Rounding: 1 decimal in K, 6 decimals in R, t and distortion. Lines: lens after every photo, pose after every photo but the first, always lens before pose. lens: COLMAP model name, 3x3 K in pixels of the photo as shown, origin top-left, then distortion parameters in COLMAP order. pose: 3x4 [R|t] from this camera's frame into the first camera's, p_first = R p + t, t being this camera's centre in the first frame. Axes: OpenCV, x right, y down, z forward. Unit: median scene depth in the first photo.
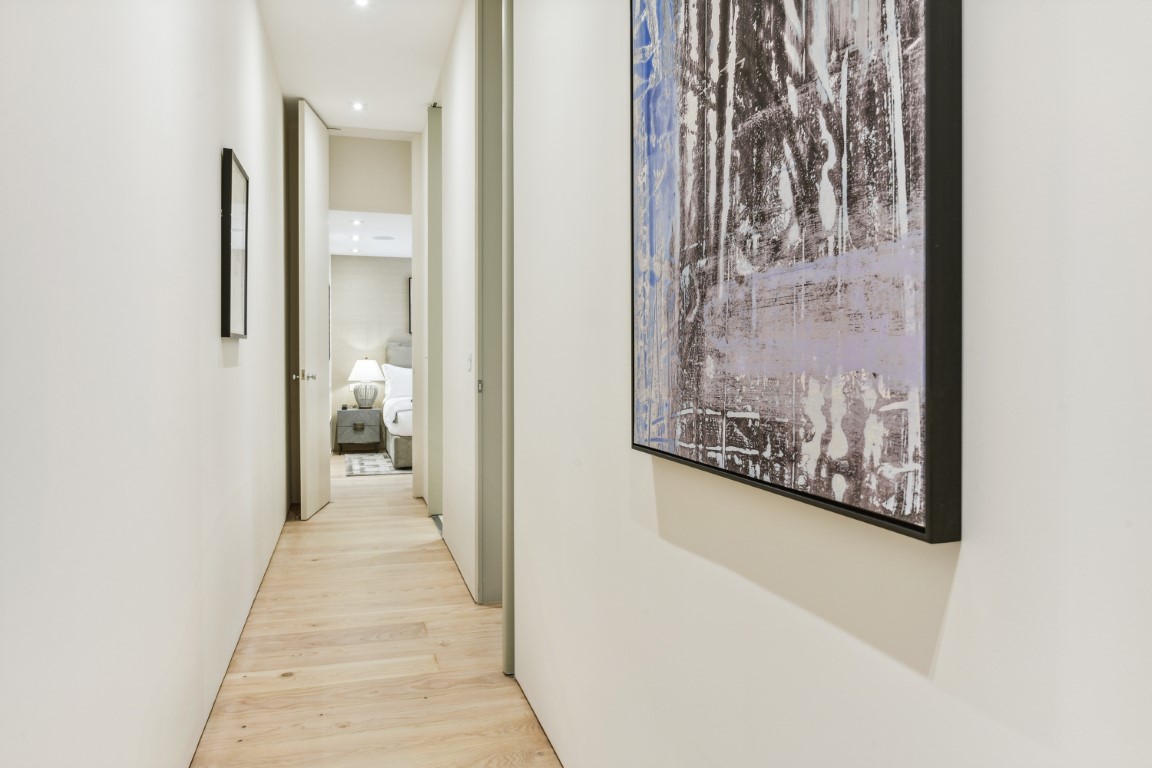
lens RADIAL K [[796.7, 0, 576.0], [0, 796.7, 379.5], [0, 0, 1]] dist [-0.000472, 0.000004]
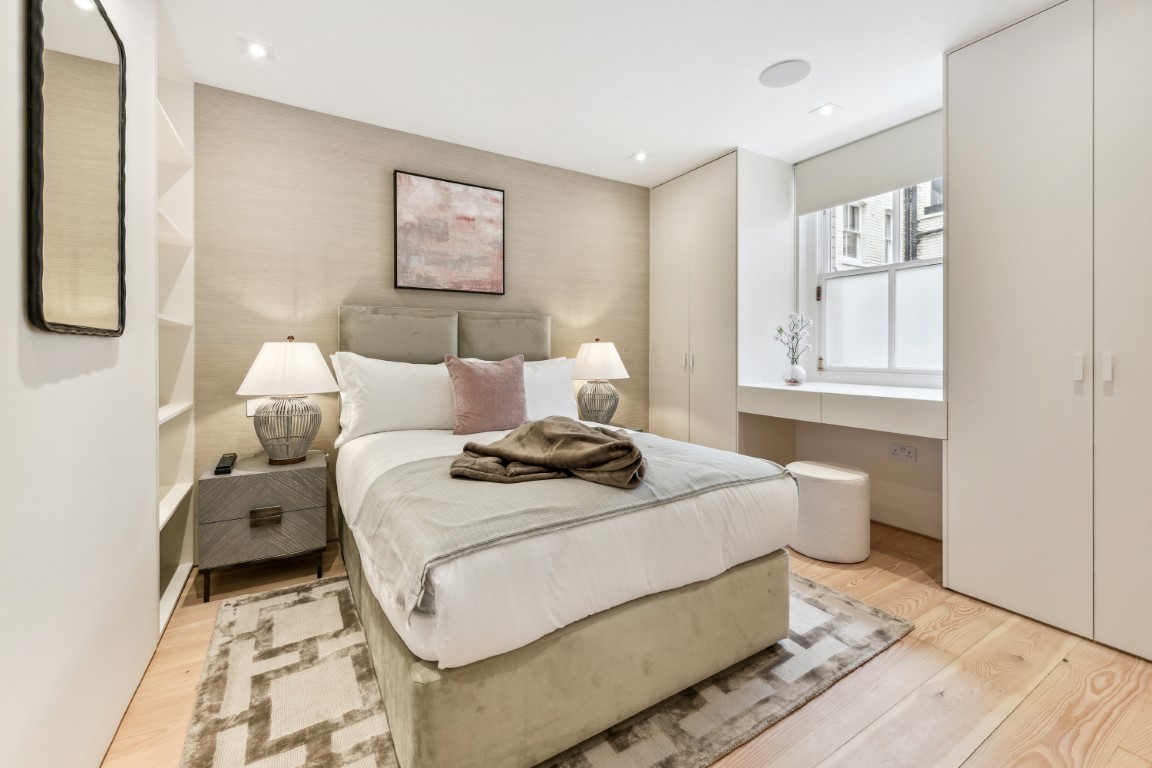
lens RADIAL K [[470.5, 0, 570.2], [0, 470.5, 348.1], [0, 0, 1]] dist [-0.001639, -0.000115]
pose [[0.964487, 0.007801, 0.264014, -0.190987], [-0.000765, 0.999642, -0.026740, -0.015111], [-0.264128, 0.025589, 0.964148, 0.737207]]
